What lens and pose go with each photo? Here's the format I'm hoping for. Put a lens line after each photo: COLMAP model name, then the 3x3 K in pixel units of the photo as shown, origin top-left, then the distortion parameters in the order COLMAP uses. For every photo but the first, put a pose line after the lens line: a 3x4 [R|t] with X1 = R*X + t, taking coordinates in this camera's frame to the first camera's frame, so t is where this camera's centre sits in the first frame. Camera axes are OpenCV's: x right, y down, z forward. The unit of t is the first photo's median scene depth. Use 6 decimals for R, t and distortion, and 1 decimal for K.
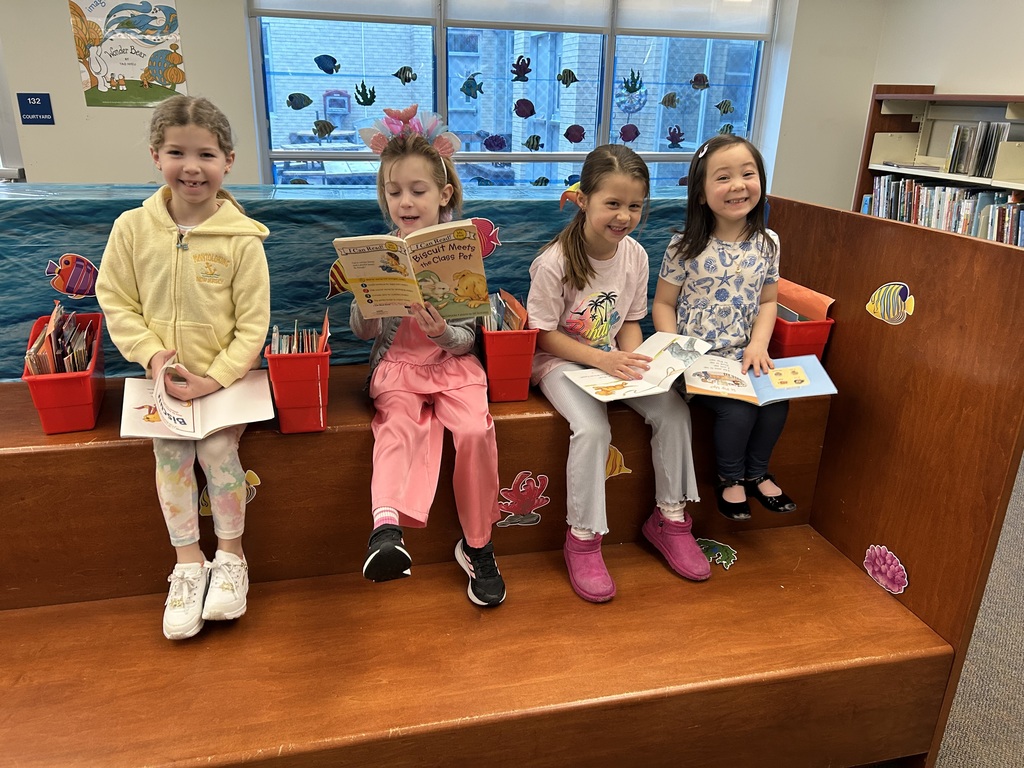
lens RADIAL K [[776.1, 0, 508.5], [0, 776.1, 386.2], [0, 0, 1]] dist [0.022871, -0.019006]
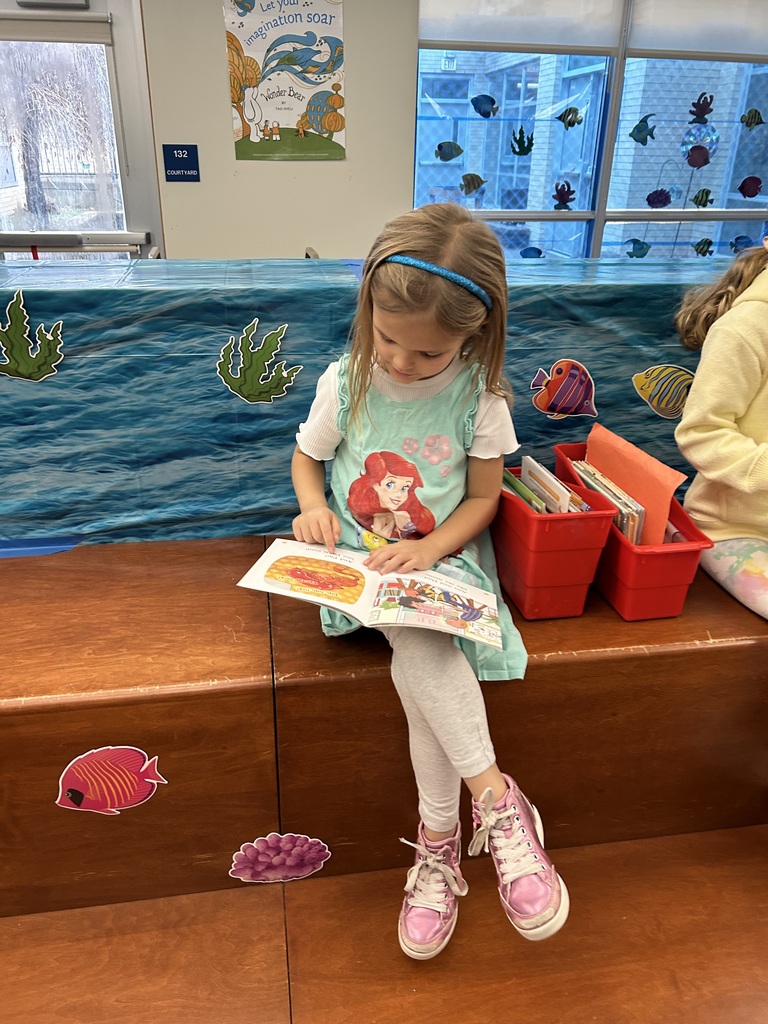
lens RADIAL K [[776.1, 0, 386.9], [0, 776.1, 508.6], [0, 0, 1]] dist [0.022871, -0.019006]
pose [[0.997971, 0.018171, -0.061027, -0.314759], [-0.013526, 0.997041, 0.075672, -0.038121], [0.062221, -0.074693, 0.995264, 0.115106]]
